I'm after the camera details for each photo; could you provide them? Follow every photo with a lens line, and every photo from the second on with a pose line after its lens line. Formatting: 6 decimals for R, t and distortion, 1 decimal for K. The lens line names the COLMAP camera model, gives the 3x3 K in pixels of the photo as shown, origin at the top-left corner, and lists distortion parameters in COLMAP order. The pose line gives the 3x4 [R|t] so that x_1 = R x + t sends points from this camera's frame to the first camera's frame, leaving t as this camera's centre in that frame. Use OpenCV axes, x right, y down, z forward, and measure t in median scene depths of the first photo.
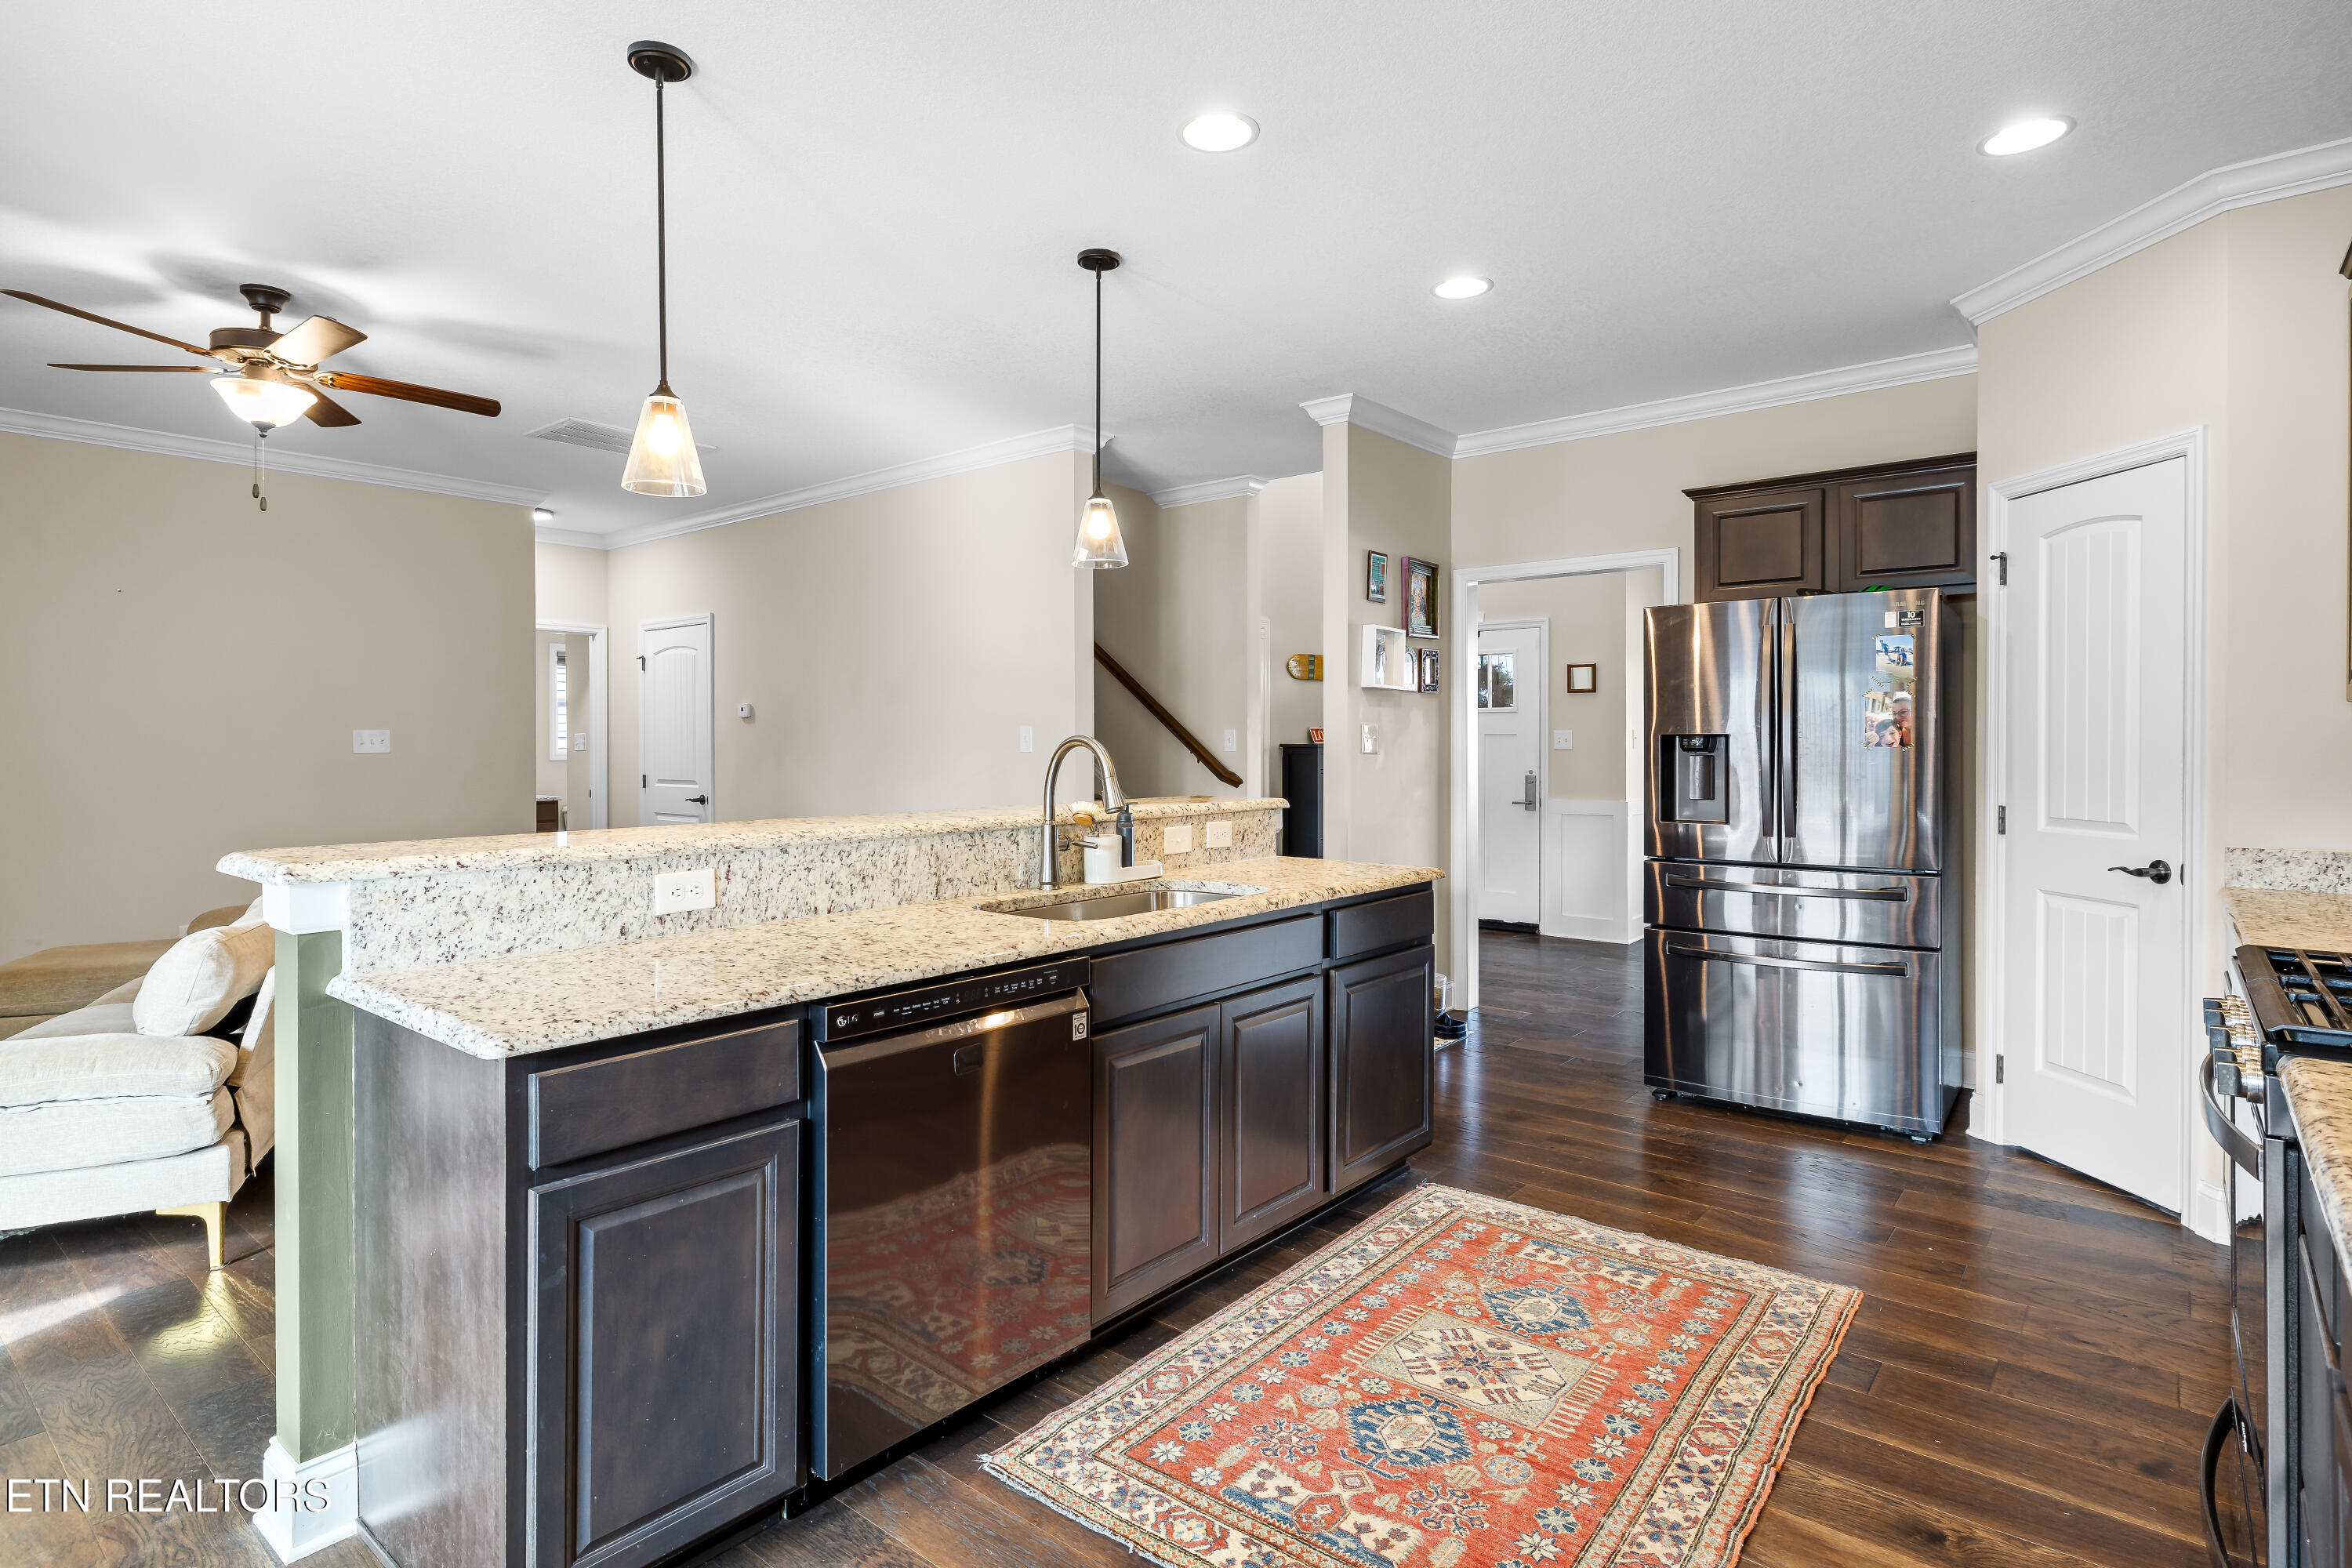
lens RADIAL K [[1212.1, 0, 1174.6], [0, 1212.1, 743.7], [0, 0, 1]] dist [-0.002297, 0.001255]
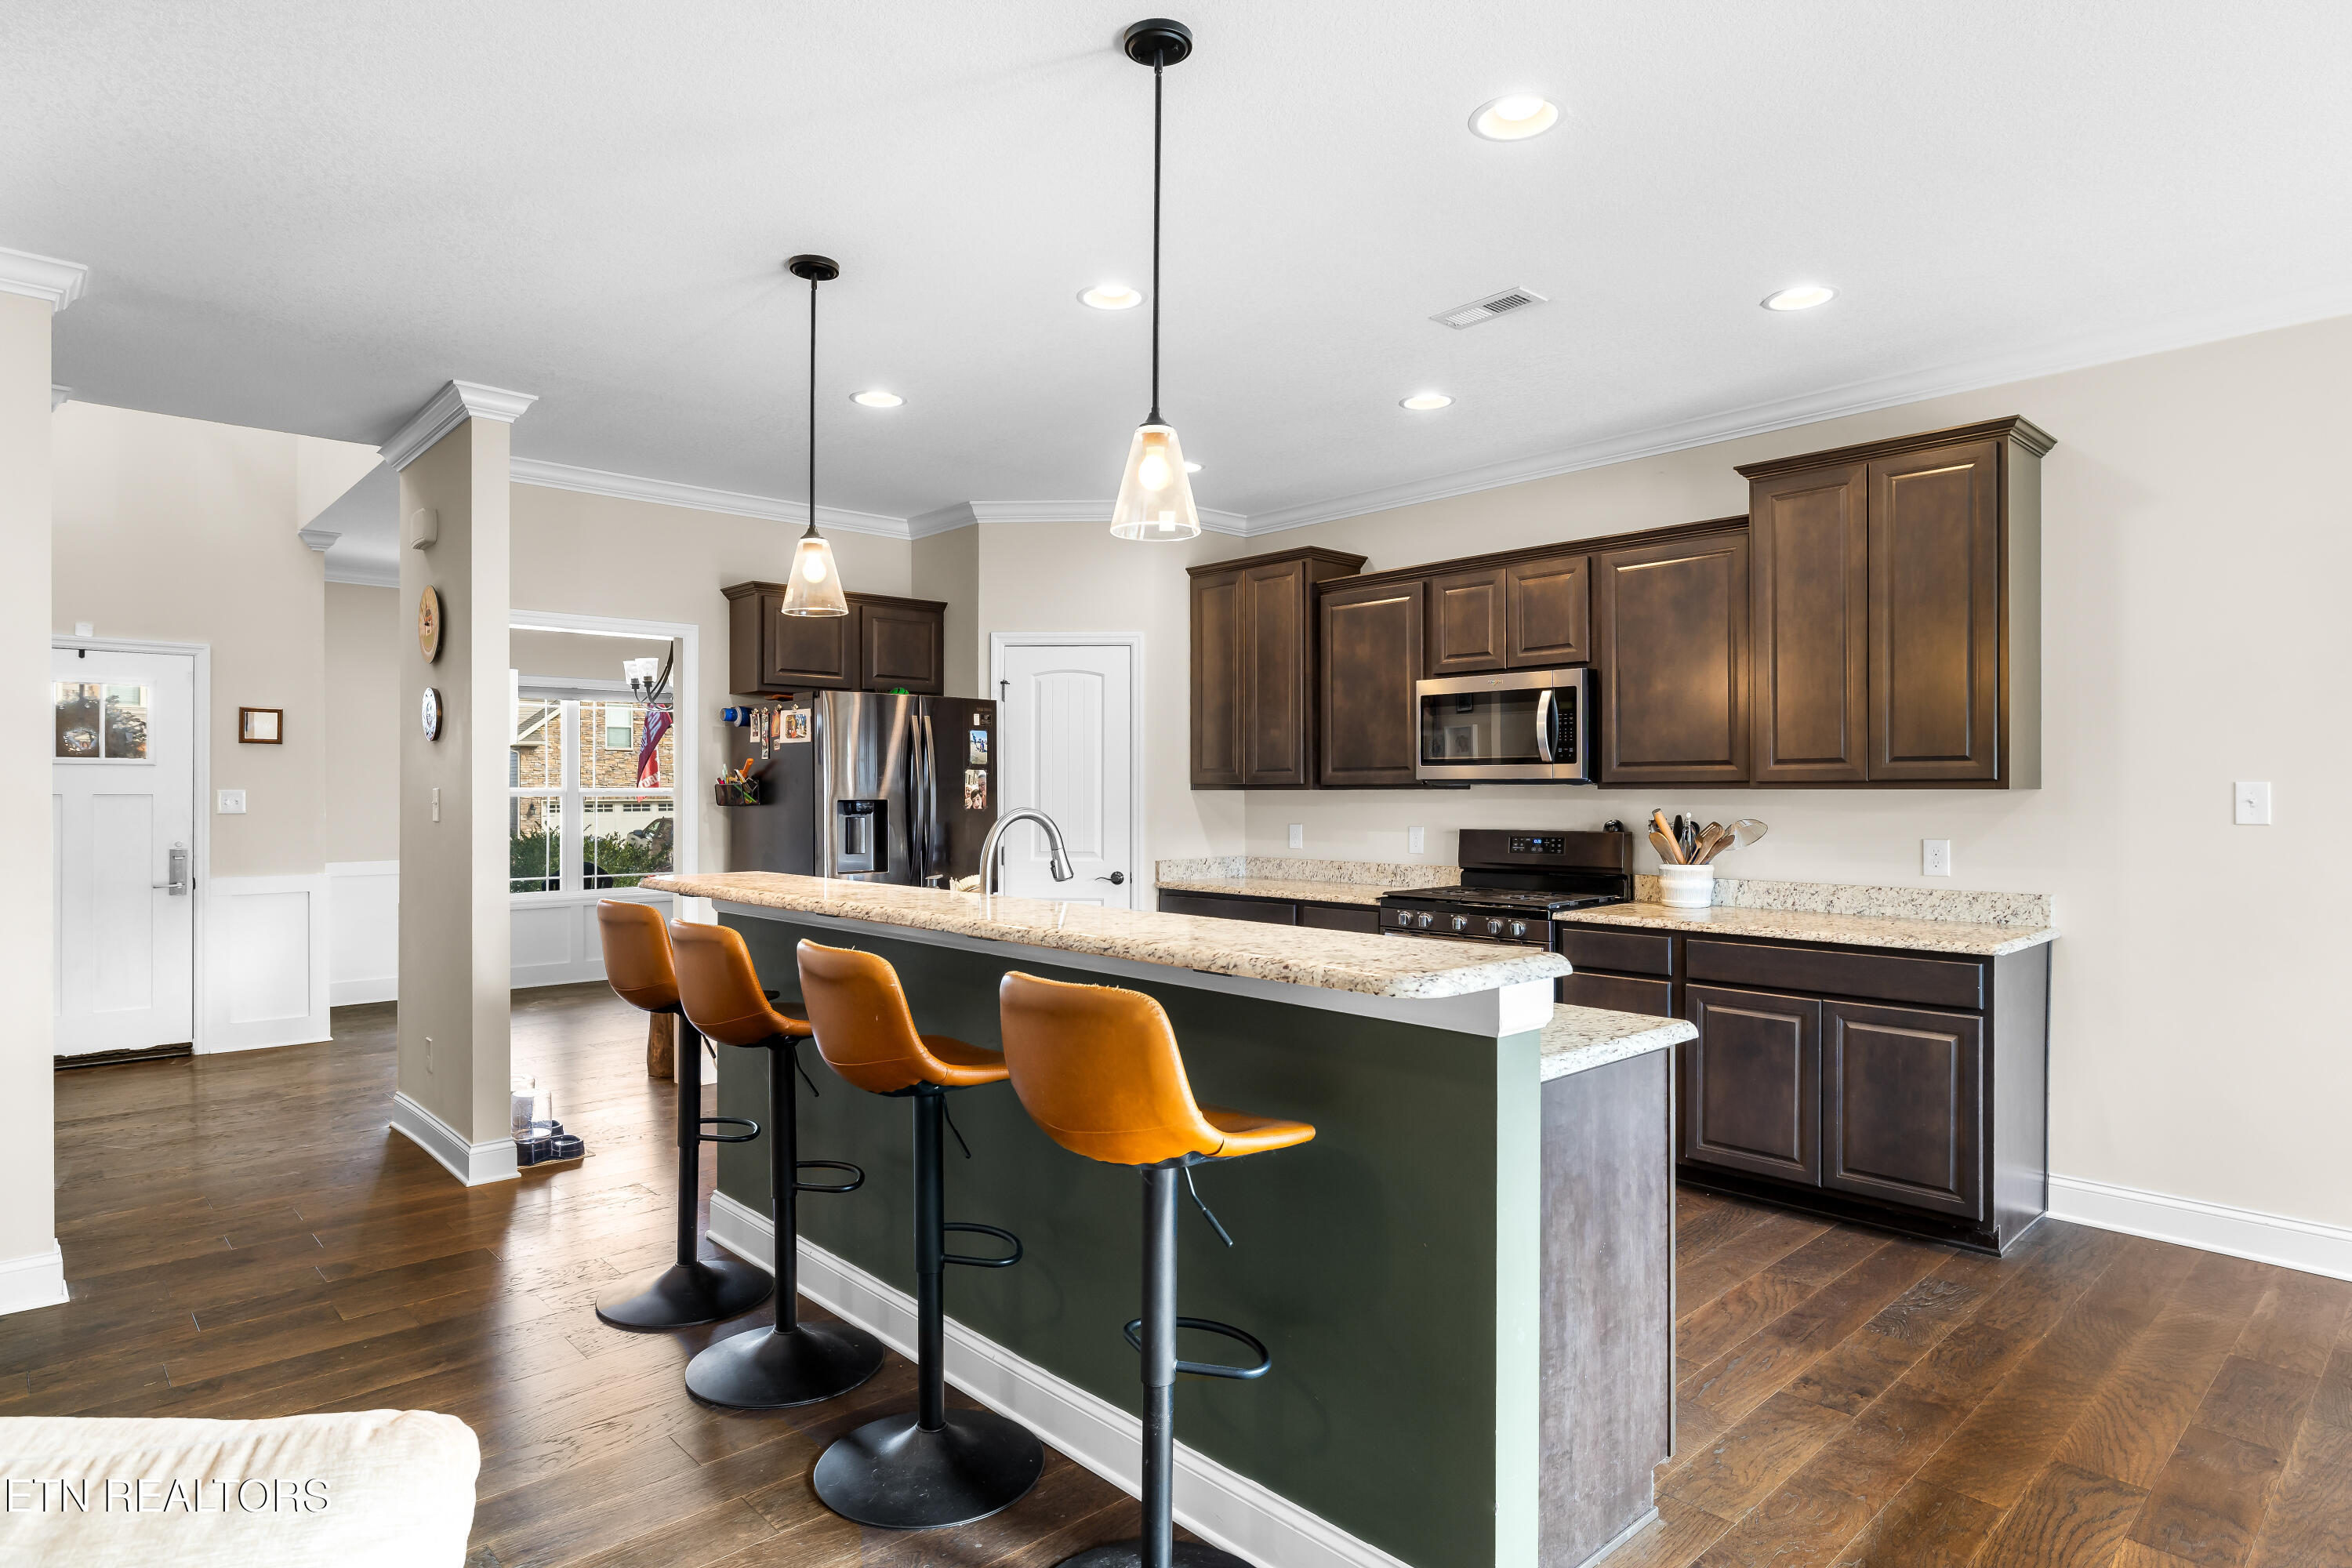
lens RADIAL K [[1306.0, 0, 1160.5], [0, 1306.0, 789.2], [0, 0, 1]] dist [0.000872, 0.000322]
pose [[0.130110, 0.003067, 0.991495, -1.130143], [0.002584, 0.999991, -0.003432, -0.018076], [-0.991496, 0.003009, 0.130101, 0.728737]]
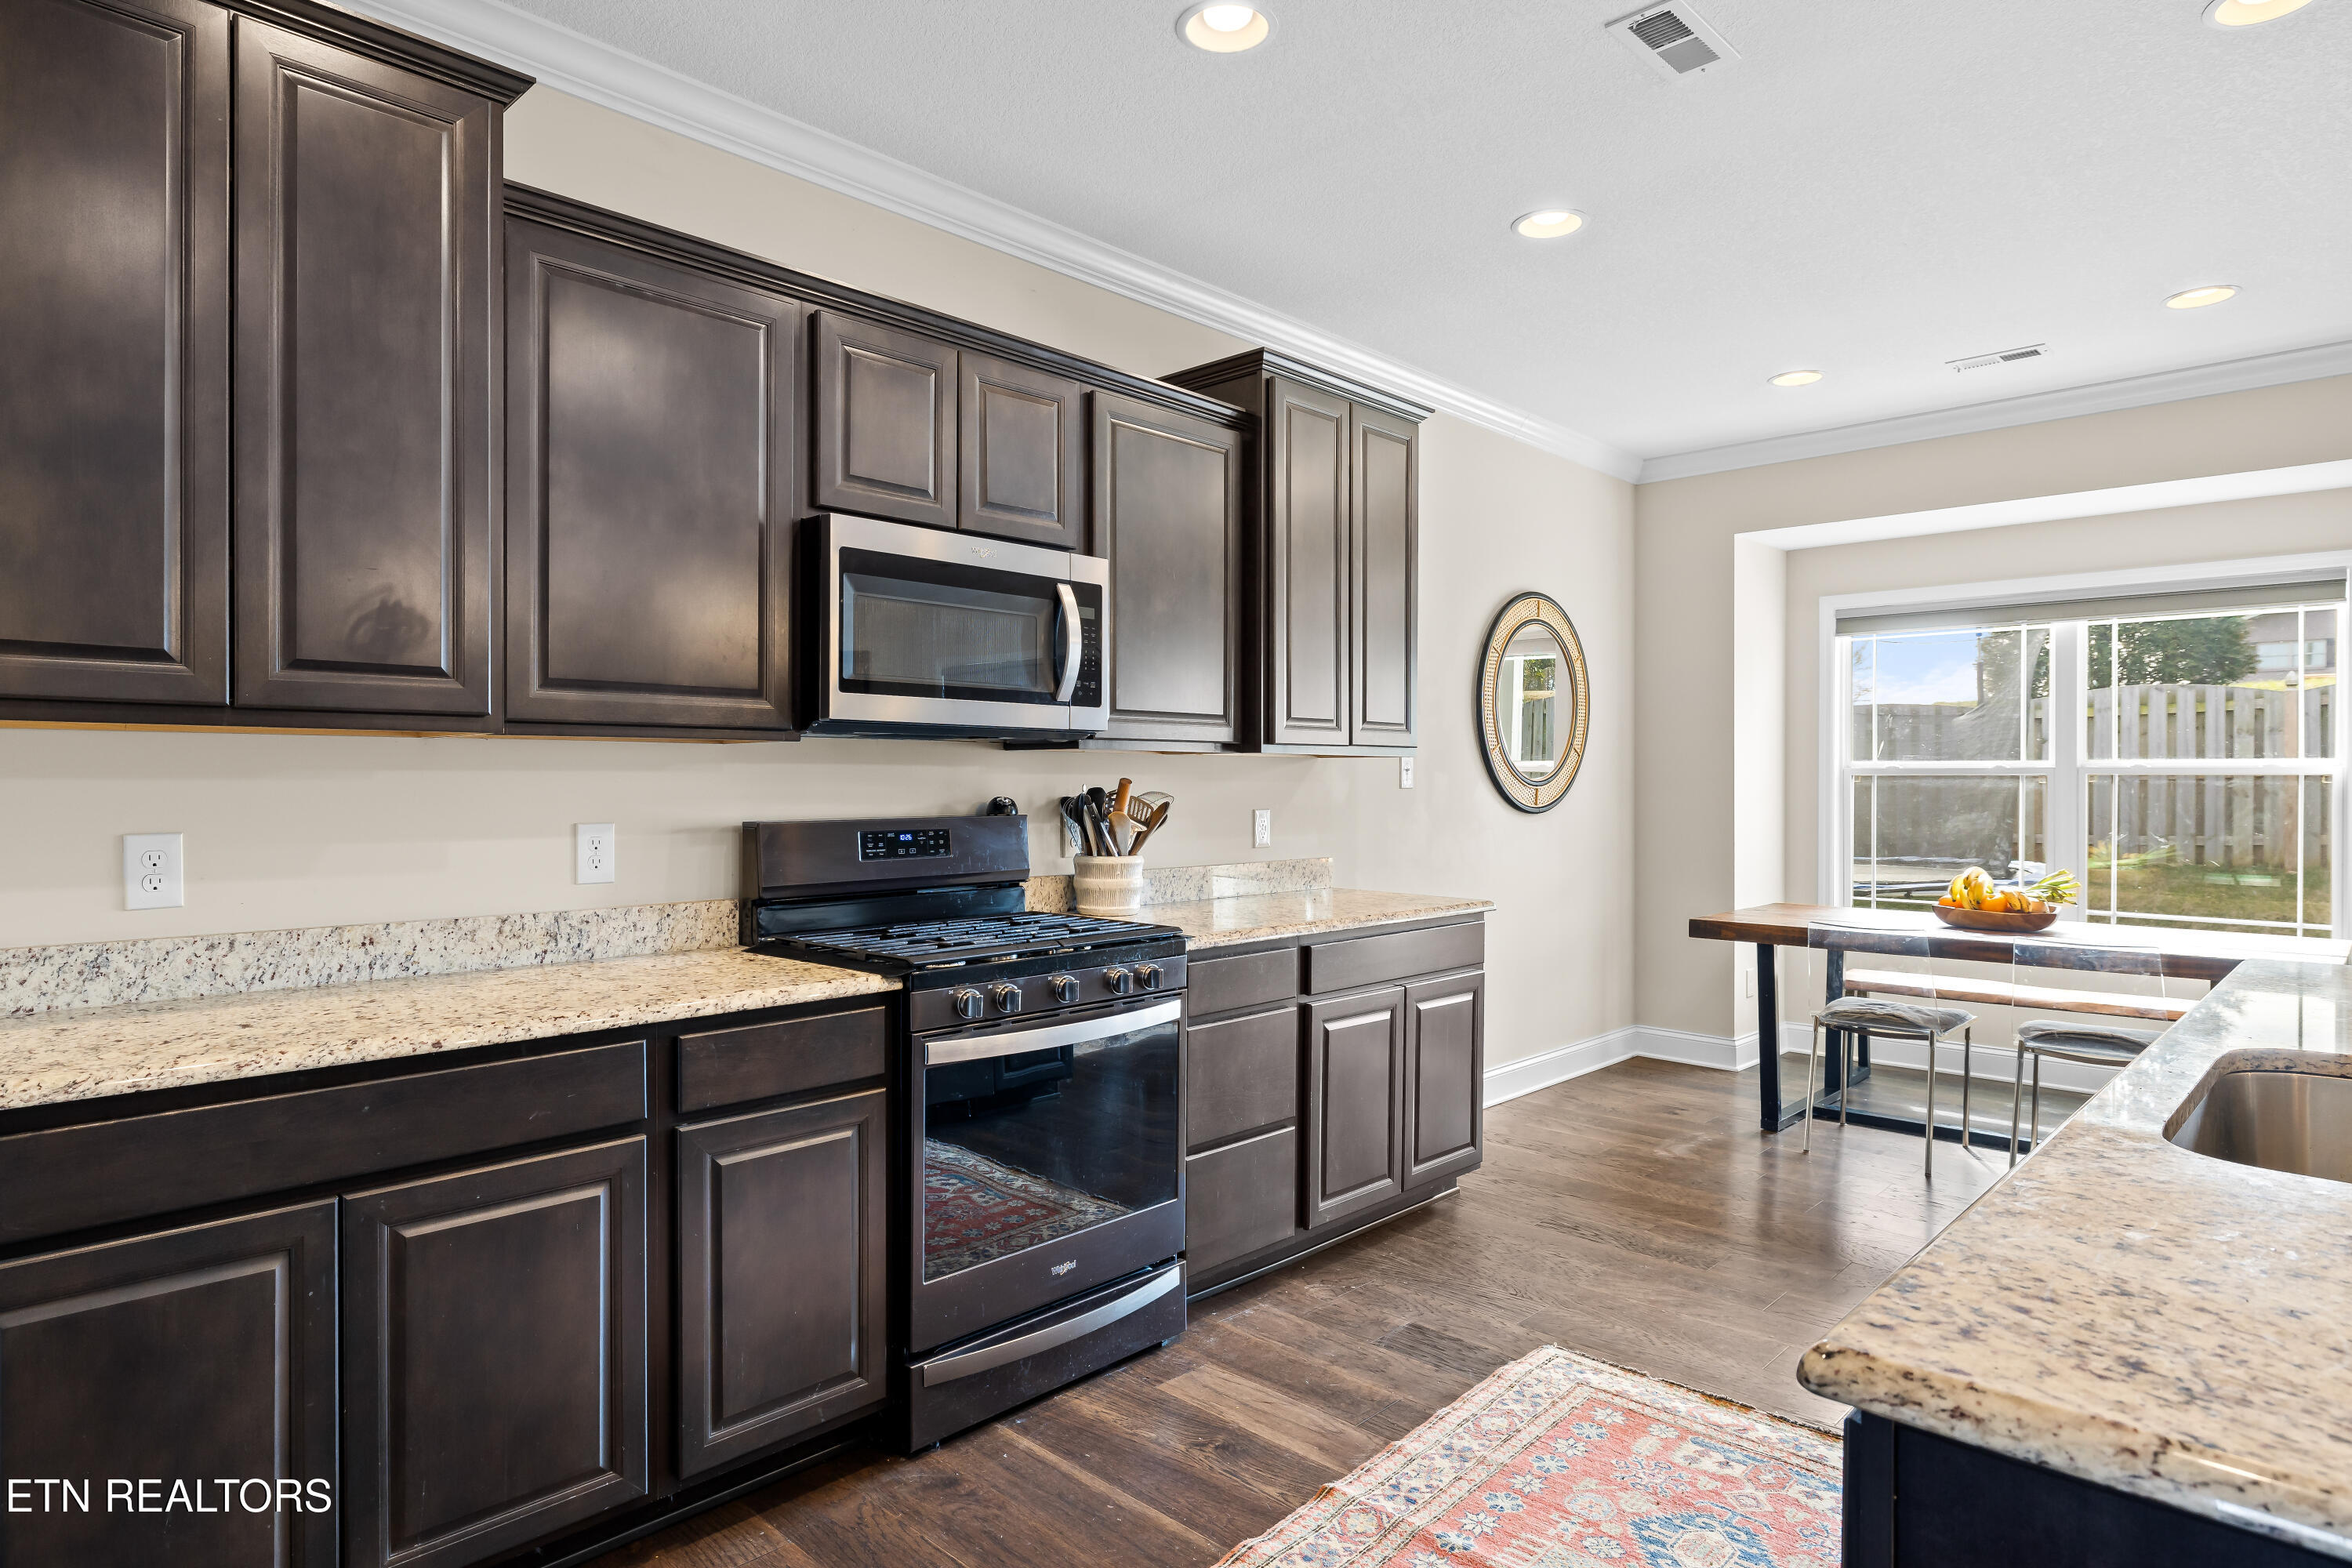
lens RADIAL K [[1300.9, 0, 1177.8], [0, 1300.9, 788.4], [0, 0, 1]] dist [0.000703, -0.000751]
pose [[-0.997153, 0.001379, 0.075392, 0.364451], [0.001844, 0.999980, 0.006096, 0.003465], [-0.075382, 0.006218, -0.997135, 1.429956]]
